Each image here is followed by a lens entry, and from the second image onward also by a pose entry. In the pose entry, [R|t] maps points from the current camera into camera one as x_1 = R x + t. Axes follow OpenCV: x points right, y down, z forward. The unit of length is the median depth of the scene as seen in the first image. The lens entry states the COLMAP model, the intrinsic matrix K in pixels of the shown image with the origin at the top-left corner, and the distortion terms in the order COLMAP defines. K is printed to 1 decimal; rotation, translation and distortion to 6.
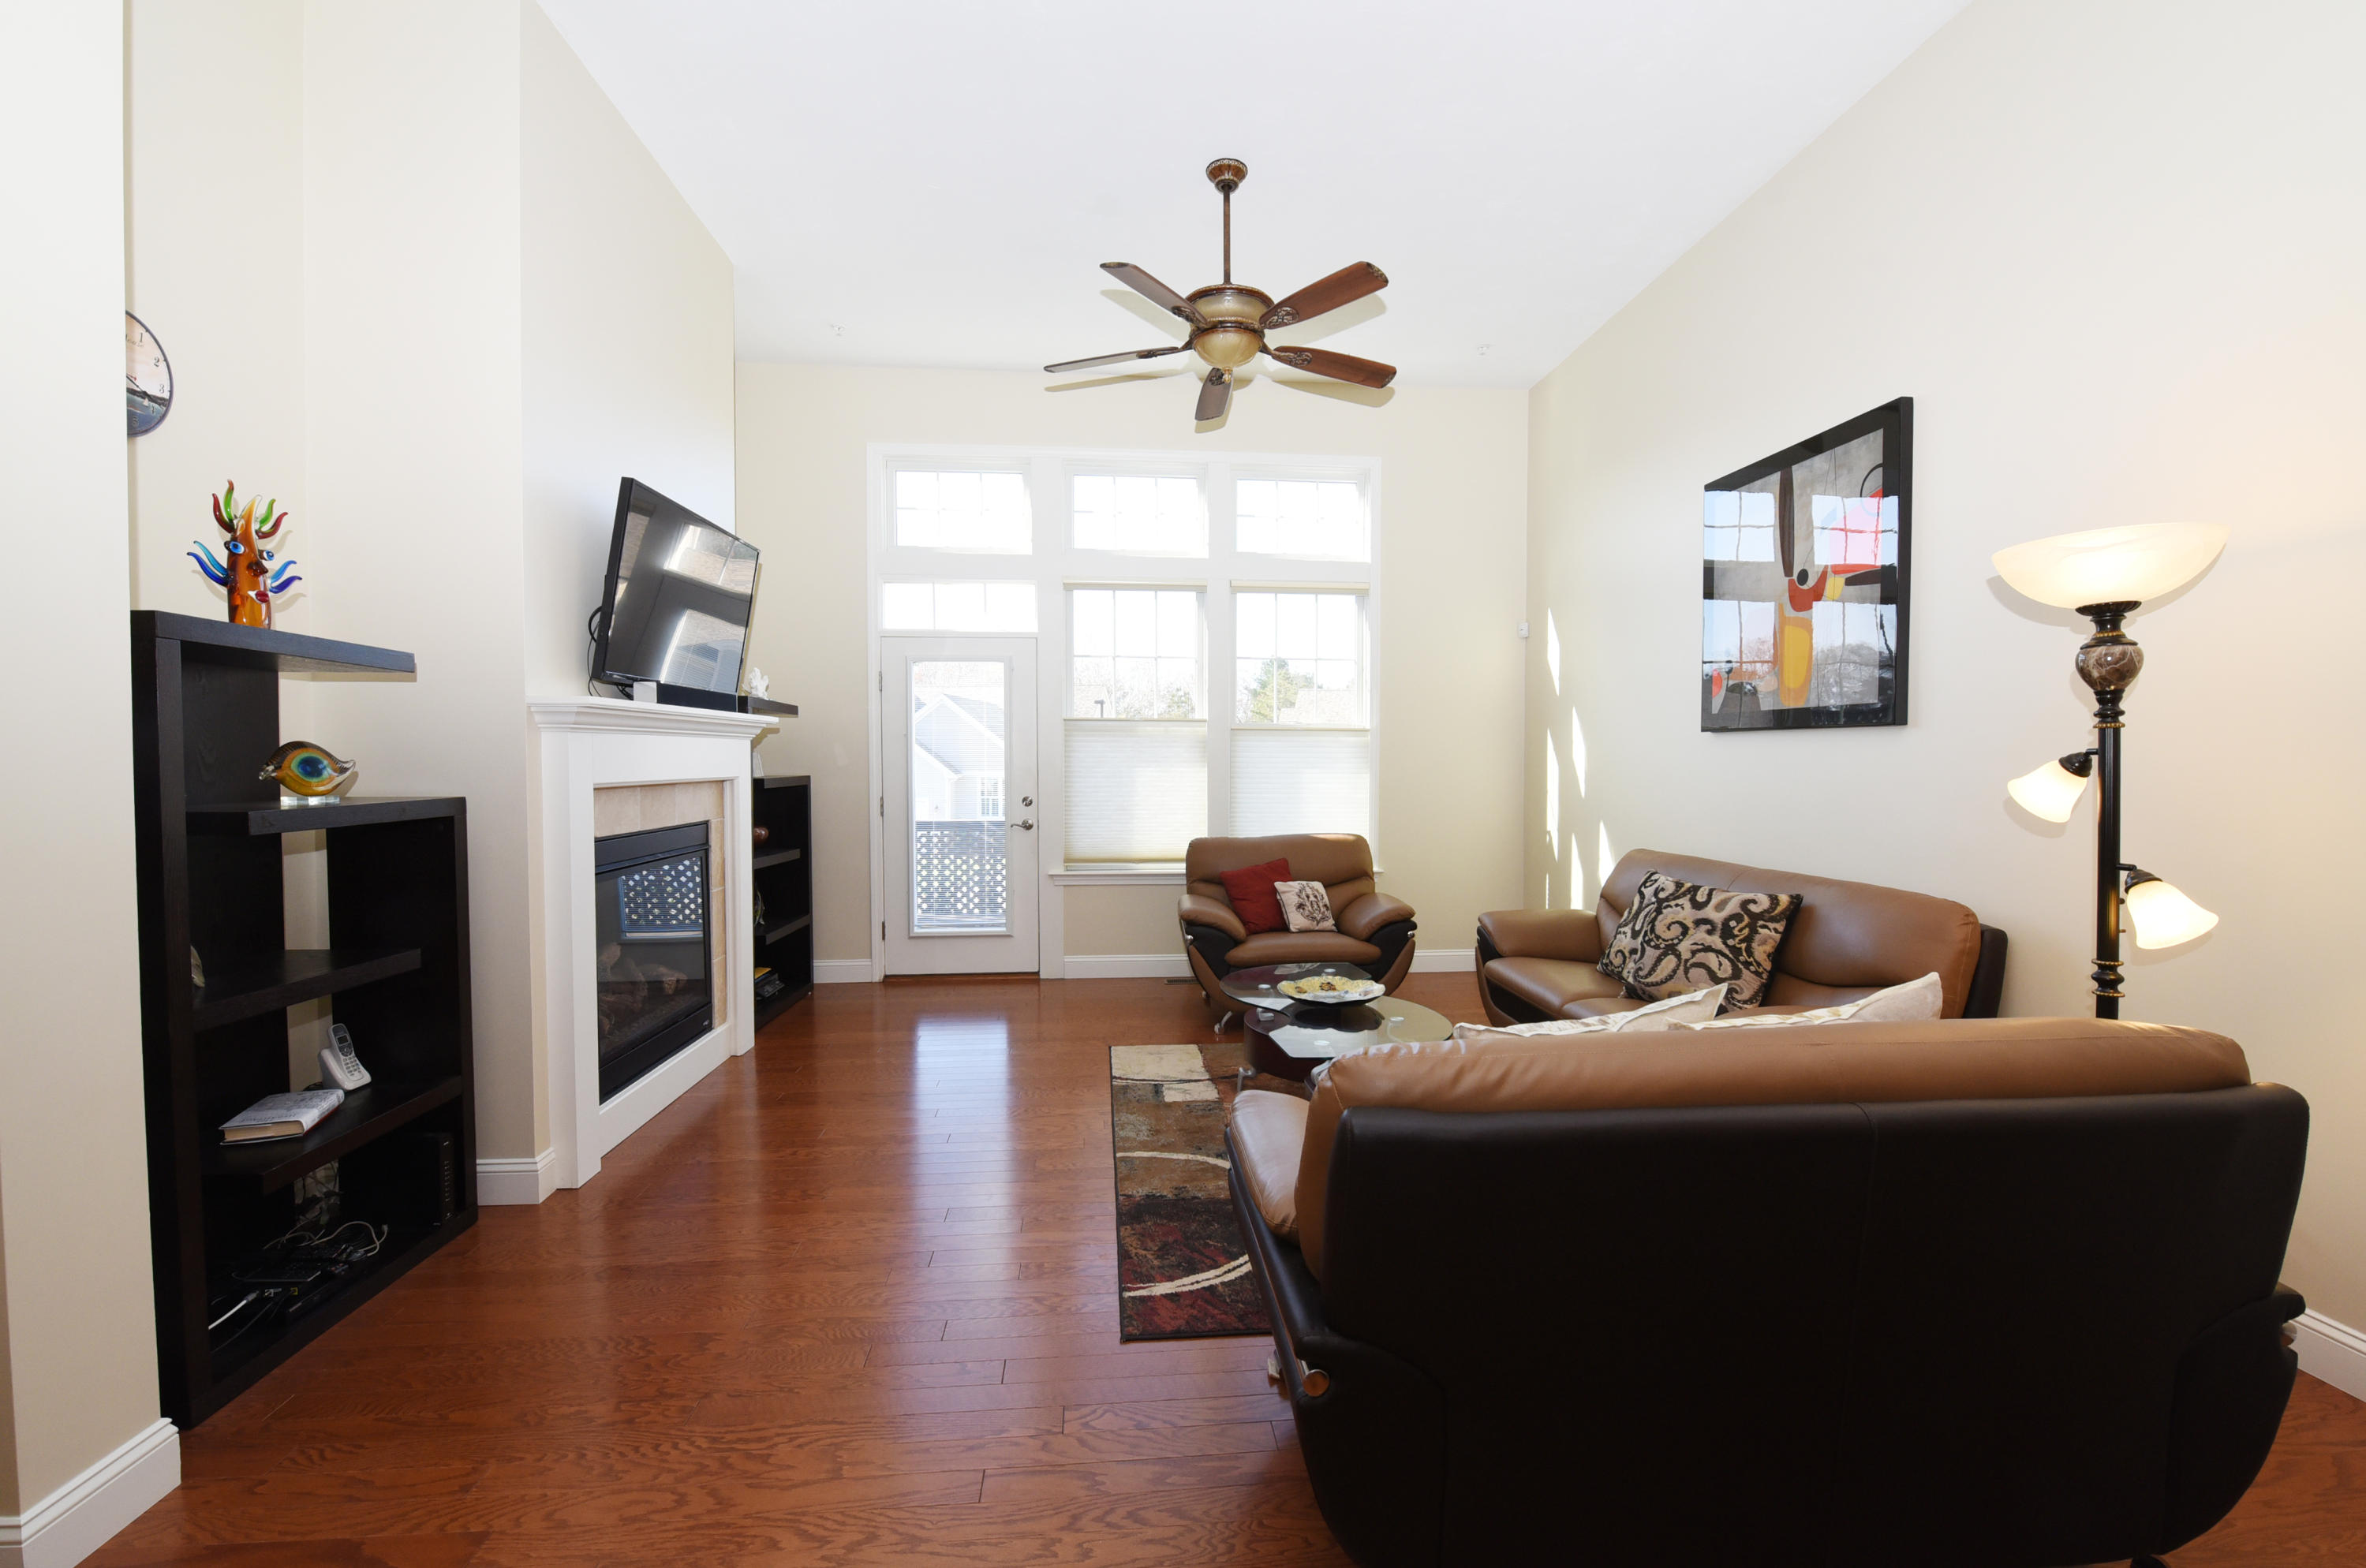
lens RADIAL K [[979.1, 0, 1190.5], [0, 979.1, 787.7], [0, 0, 1]] dist [-0.013668, -0.002687]
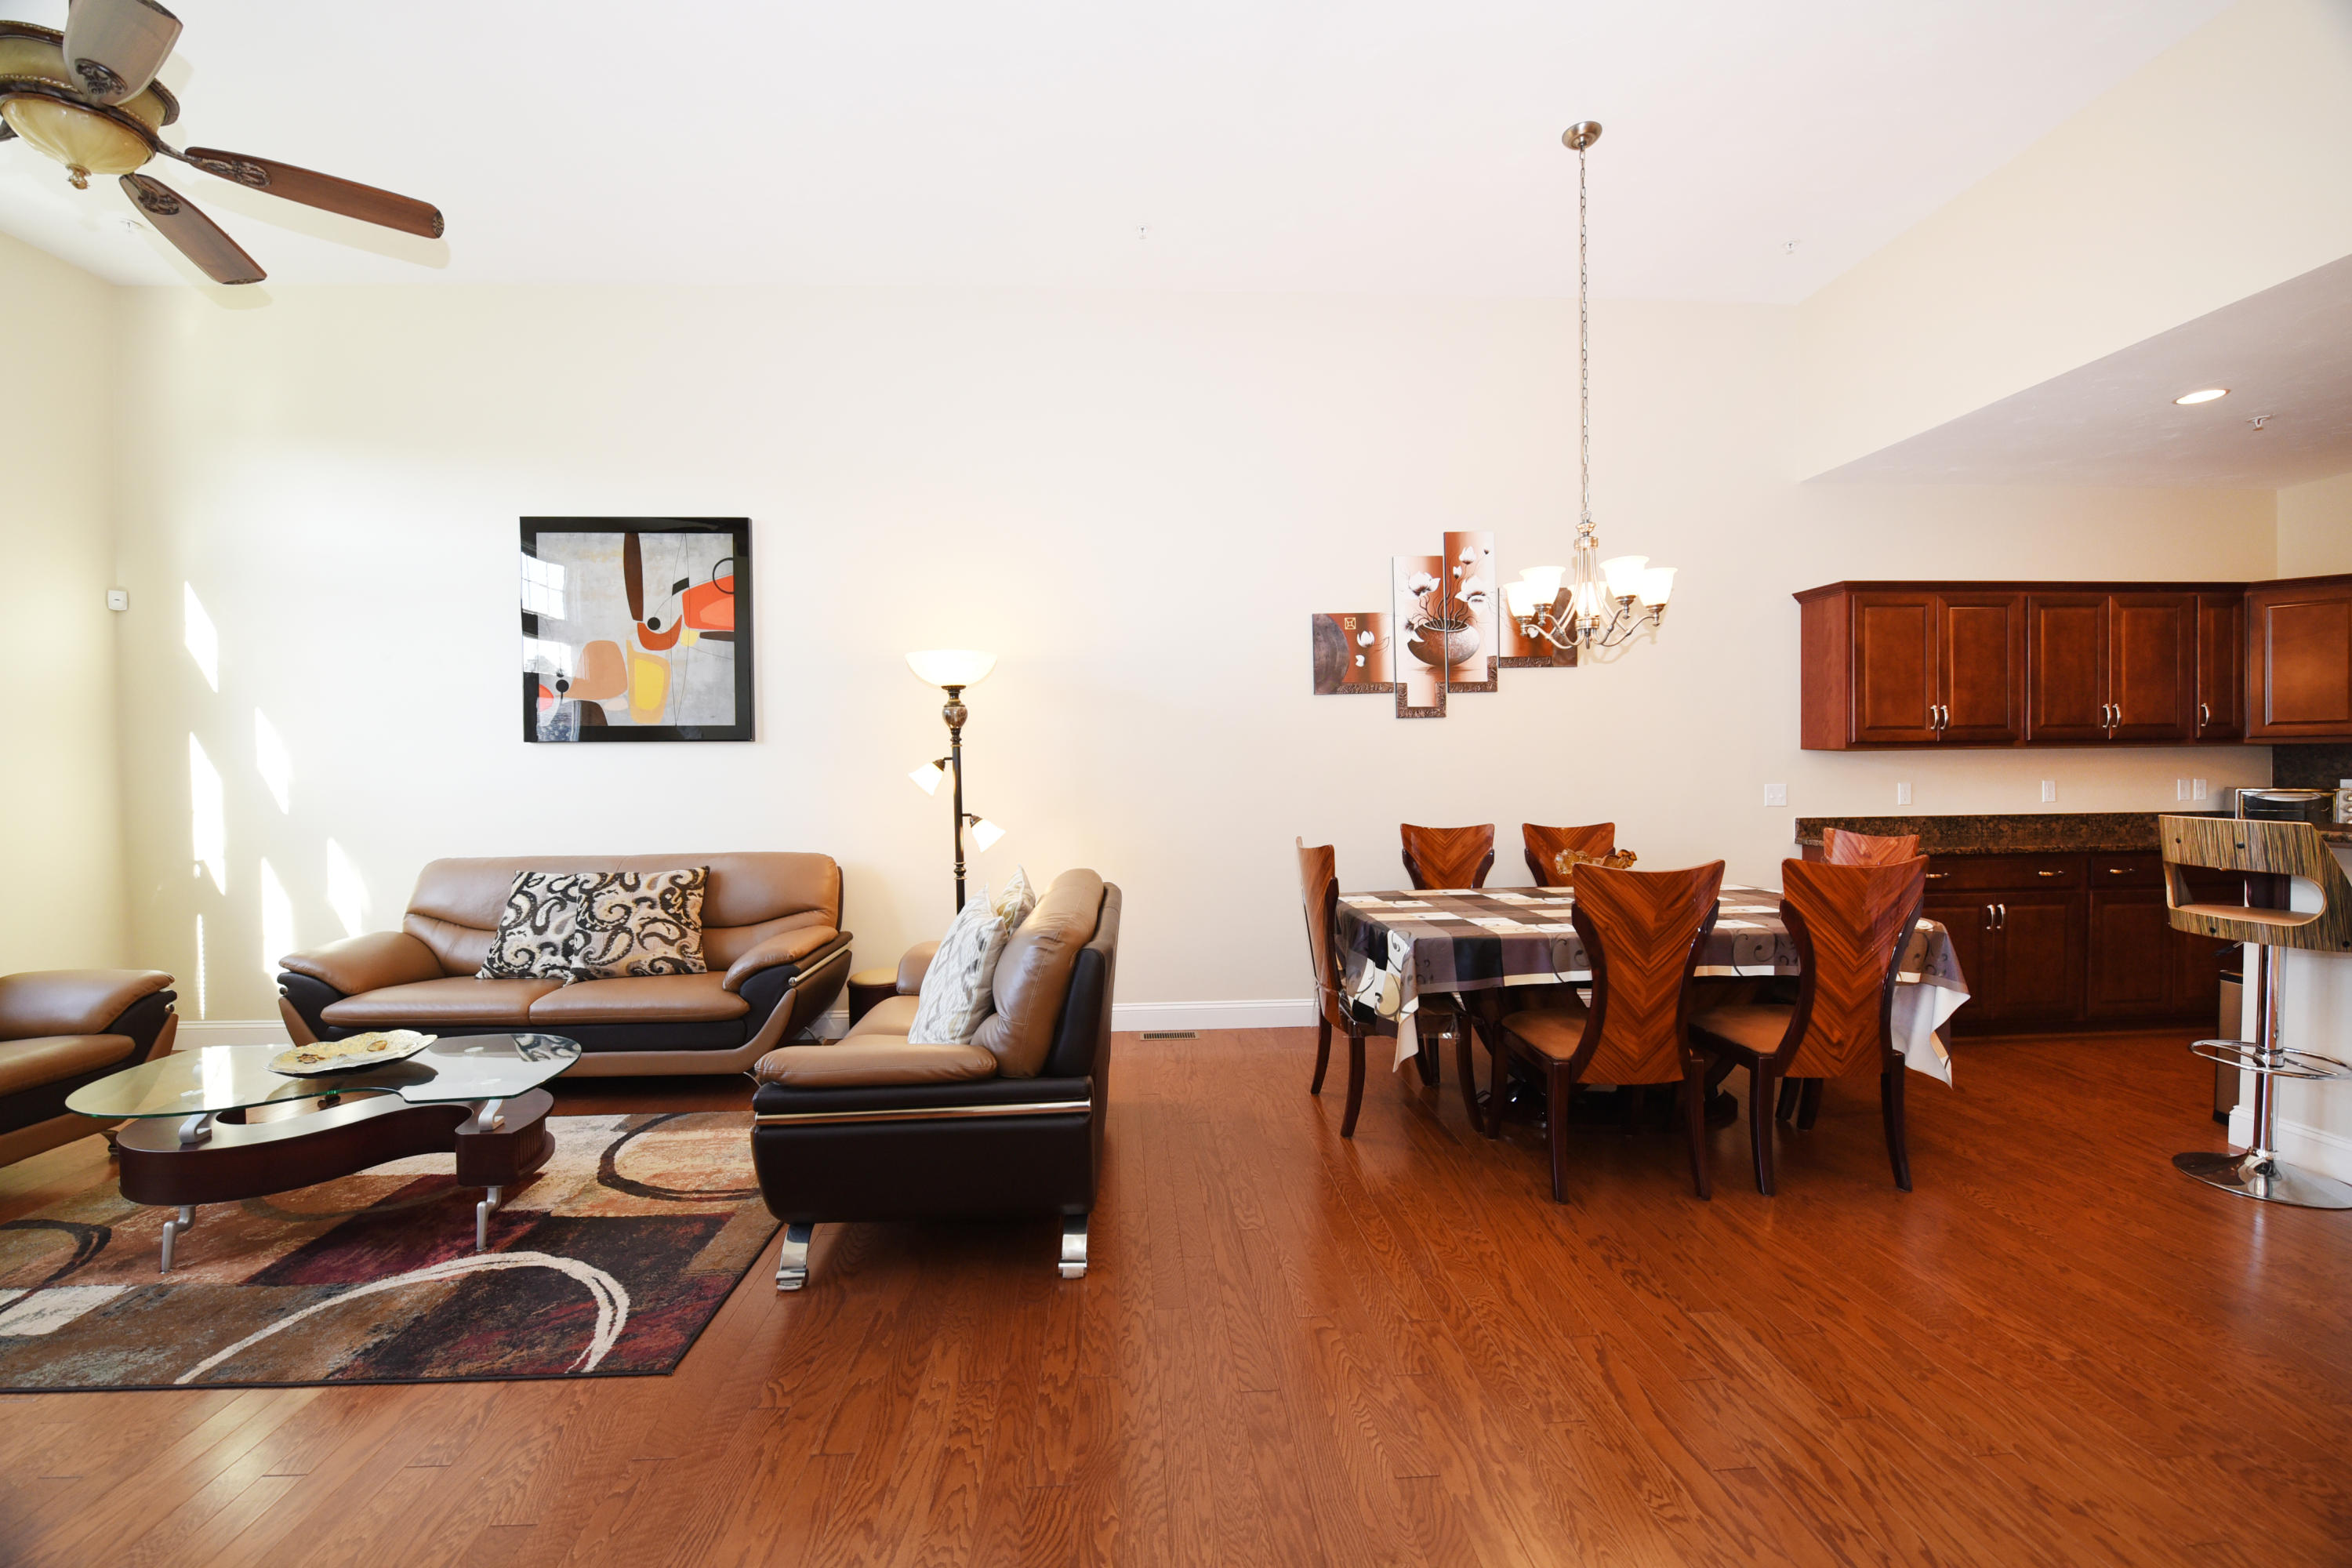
lens RADIAL K [[945.0, 0, 1183.0], [0, 945.0, 780.5], [0, 0, 1]] dist [-0.016189, -0.002144]
pose [[0.026445, -0.017999, 0.999488, -0.633244], [0.038914, 0.999099, 0.016962, -0.004247], [-0.998893, 0.038445, 0.027121, 0.300071]]
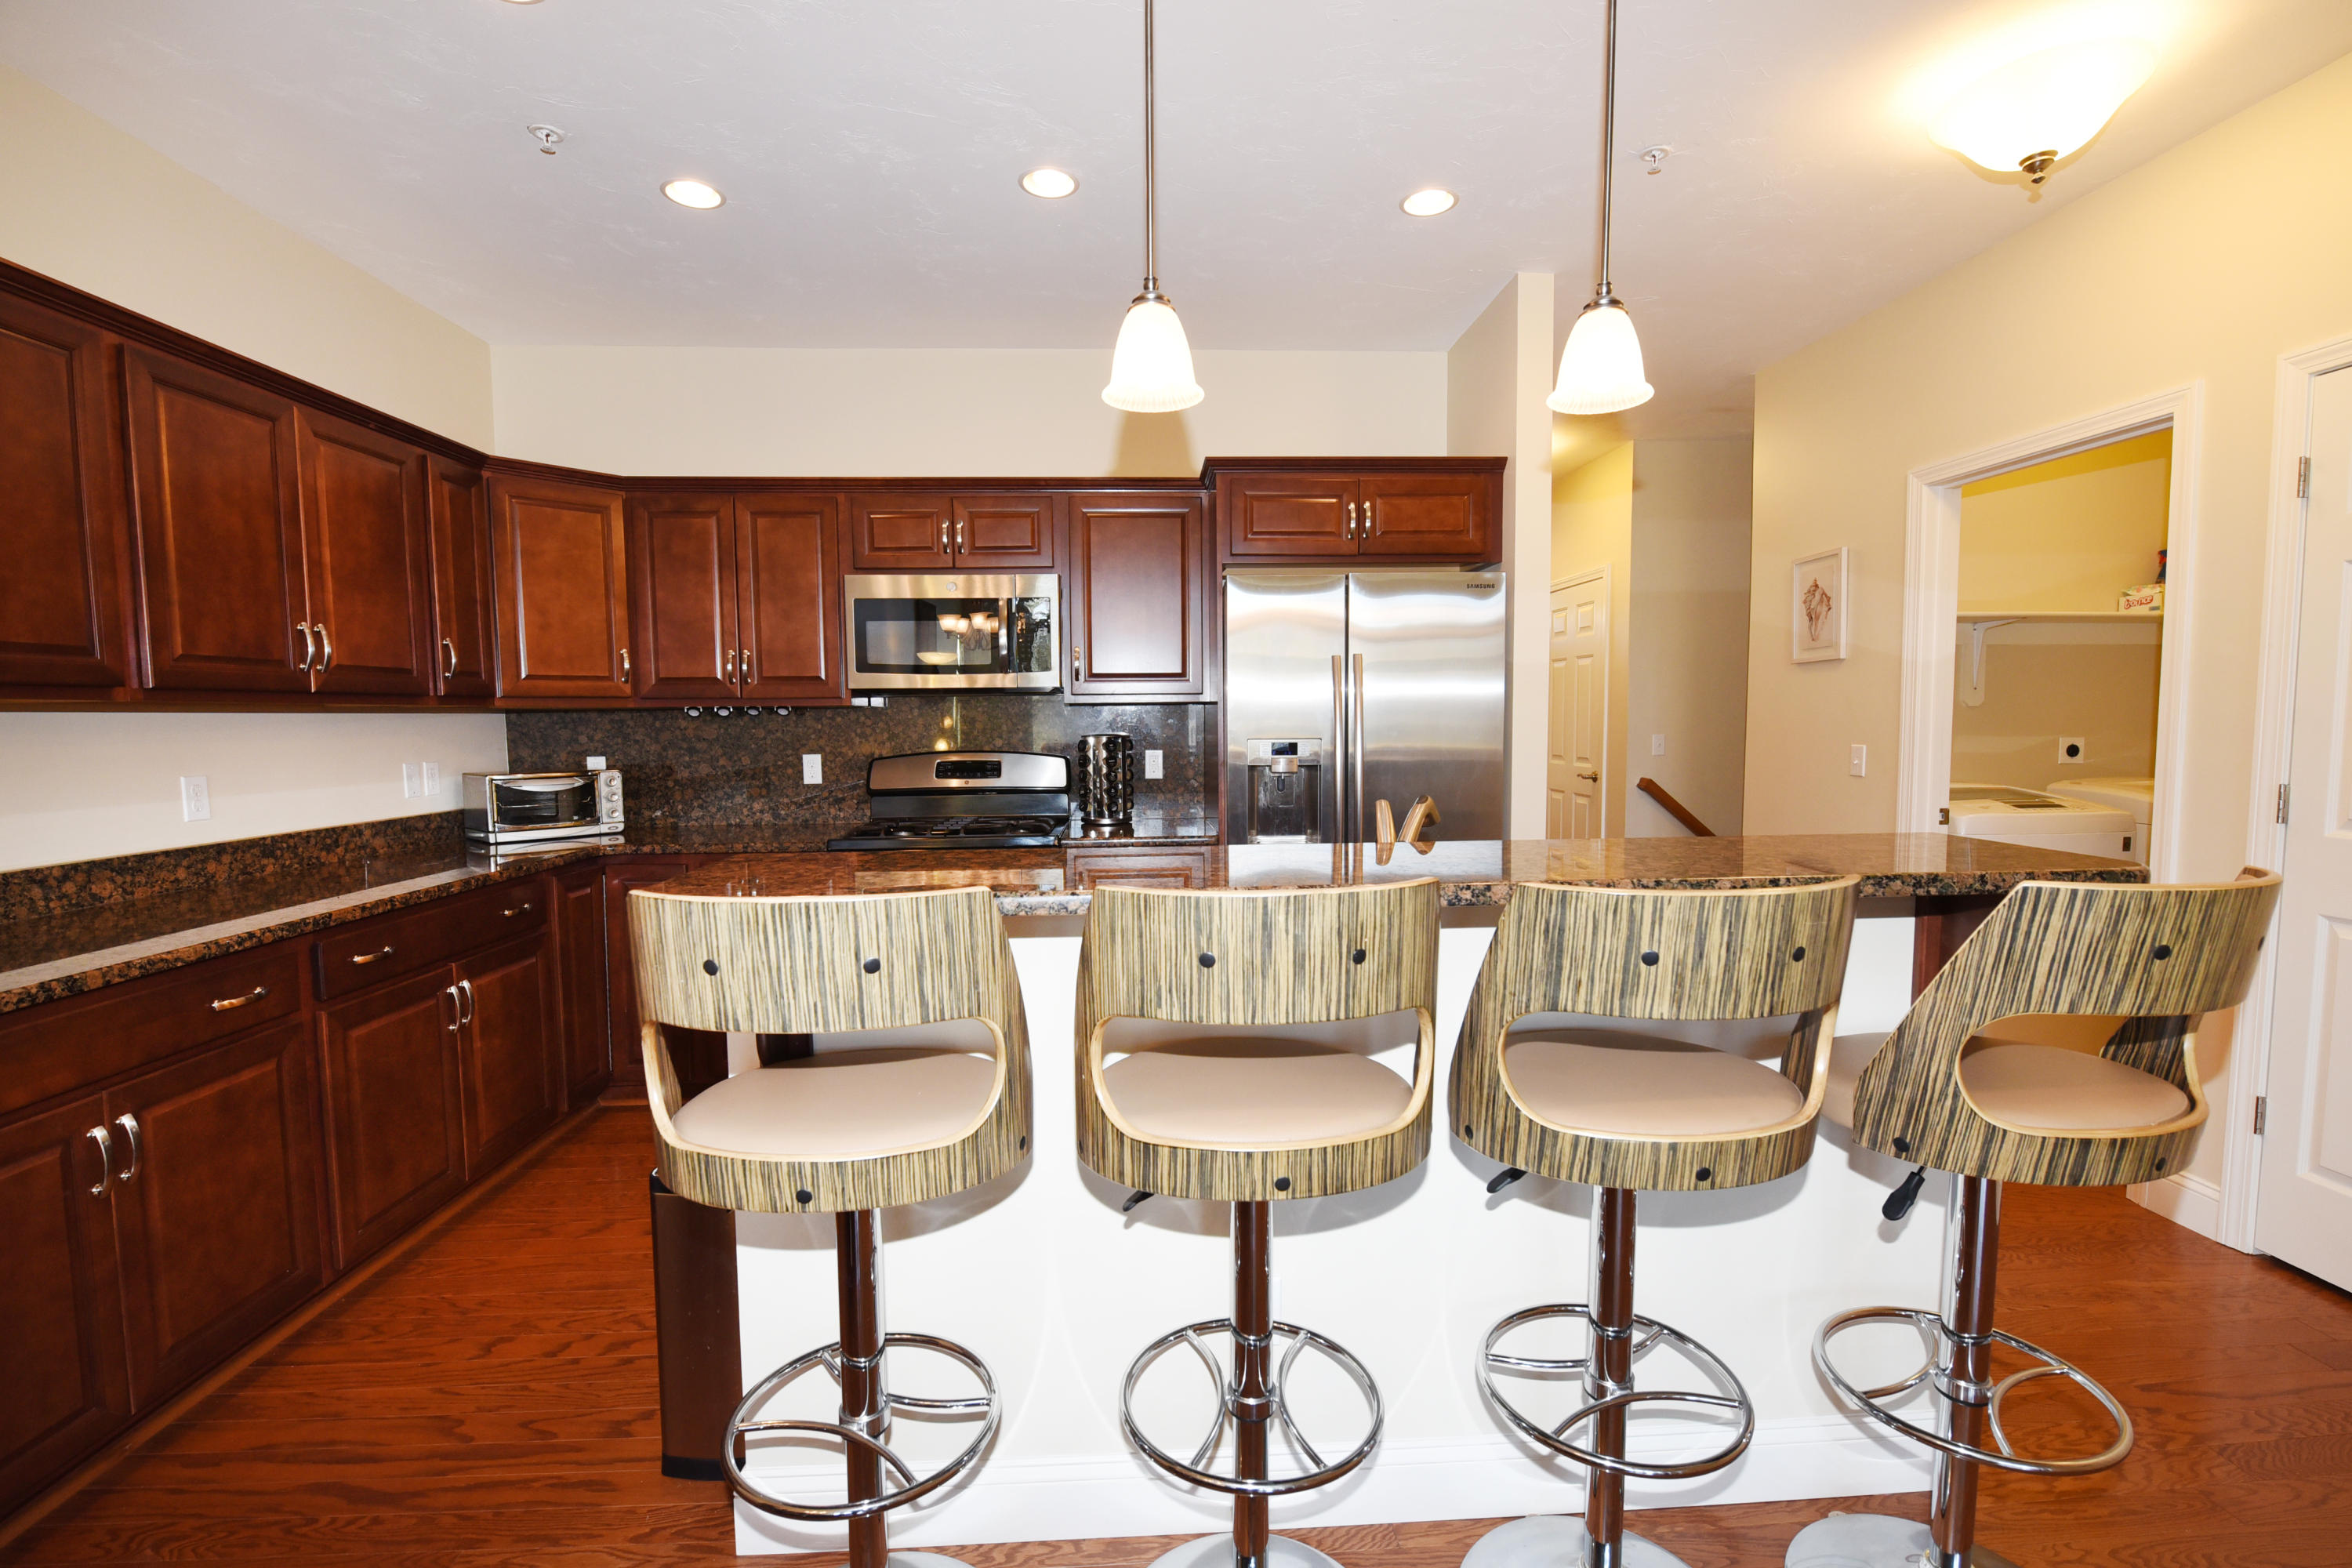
lens RADIAL K [[1025.5, 0, 1166.5], [0, 1025.5, 791.9], [0, 0, 1]] dist [-0.011019, -0.000615]
pose [[-0.998889, 0.005071, 0.046850, 0.087614], [0.009793, 0.994825, 0.101126, 0.014597], [-0.046095, 0.101473, -0.993770, -0.285246]]
